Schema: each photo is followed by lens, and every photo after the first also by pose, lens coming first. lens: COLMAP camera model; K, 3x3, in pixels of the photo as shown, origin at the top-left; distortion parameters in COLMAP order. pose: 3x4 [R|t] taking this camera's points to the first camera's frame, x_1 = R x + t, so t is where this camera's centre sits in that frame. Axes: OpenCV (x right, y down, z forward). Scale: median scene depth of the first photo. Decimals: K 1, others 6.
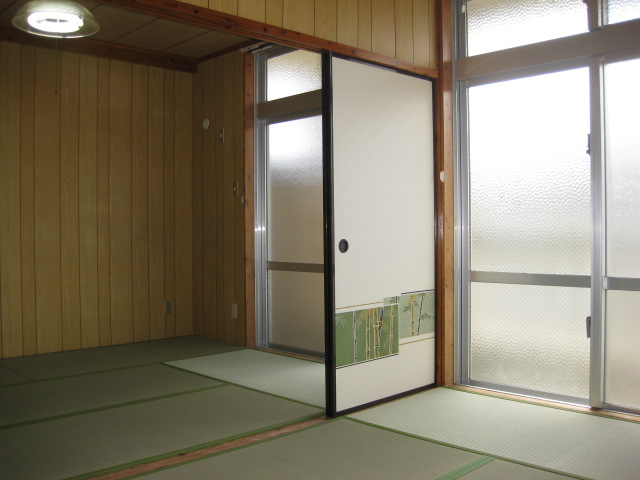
lens RADIAL K [[643.5, 0, 326.5], [0, 643.5, 238.1], [0, 0, 1]] dist [-0.065137, 0.000000]
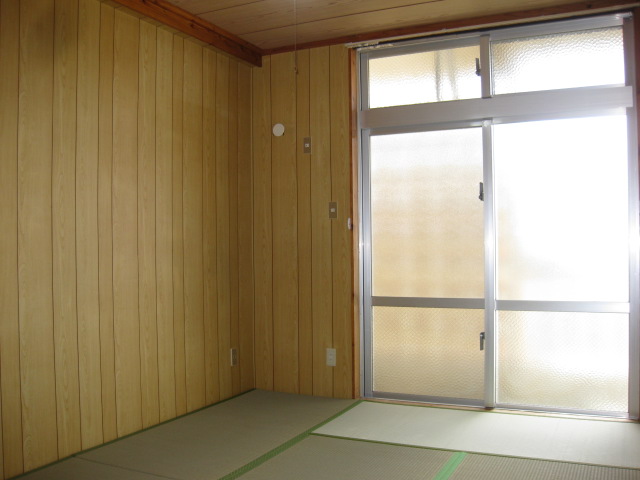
lens RADIAL K [[643.5, 0, 322.5], [0, 643.5, 242.4], [0, 0, 1]] dist [-0.065137, 0.000000]
pose [[0.935480, -0.002289, 0.353371, -0.448612], [0.012473, 0.999570, -0.026545, -0.012668], [-0.353159, 0.029240, 0.935106, 0.227425]]
